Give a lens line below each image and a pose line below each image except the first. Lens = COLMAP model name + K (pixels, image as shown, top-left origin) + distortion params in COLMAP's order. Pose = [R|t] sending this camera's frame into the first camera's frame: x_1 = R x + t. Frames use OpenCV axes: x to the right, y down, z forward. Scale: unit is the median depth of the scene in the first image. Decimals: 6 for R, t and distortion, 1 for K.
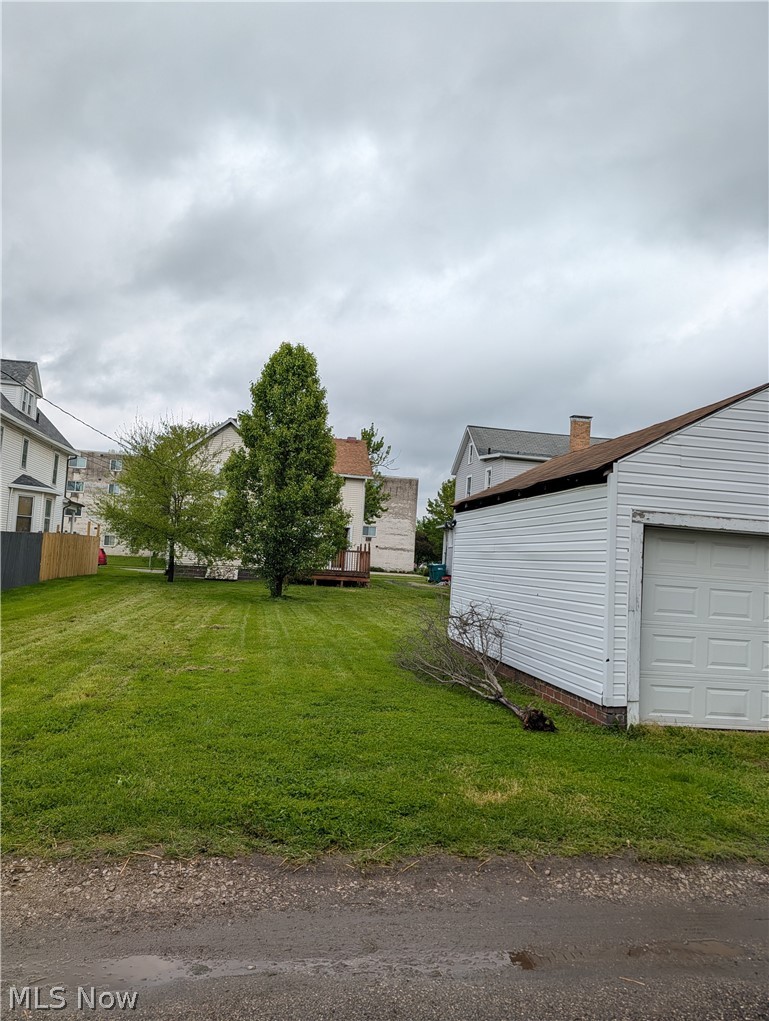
lens RADIAL K [[720.4, 0, 384.5], [0, 720.4, 510.5], [0, 0, 1]] dist [0.075298, -0.105098]
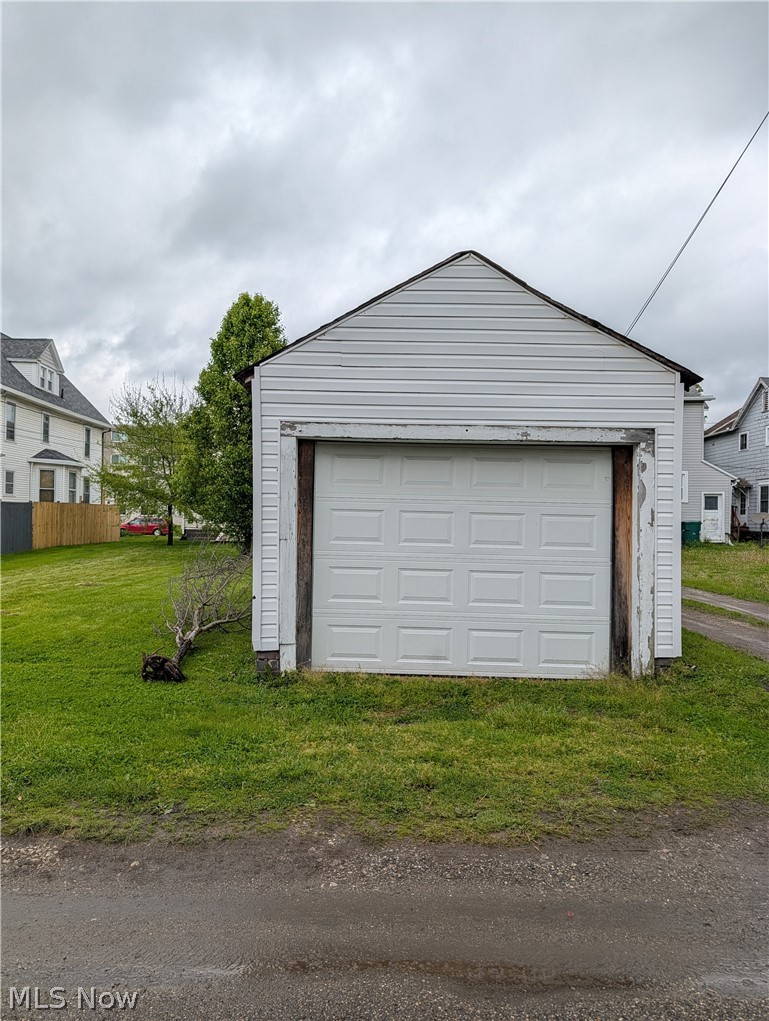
lens RADIAL K [[720.6, 0, 384.5], [0, 720.6, 510.5], [0, 0, 1]] dist [0.117882, 0.002485]
pose [[0.984324, -0.049043, -0.169411, 0.195634], [0.057469, 0.997324, 0.045196, 0.023373], [0.166741, -0.054223, 0.984509, 0.059343]]
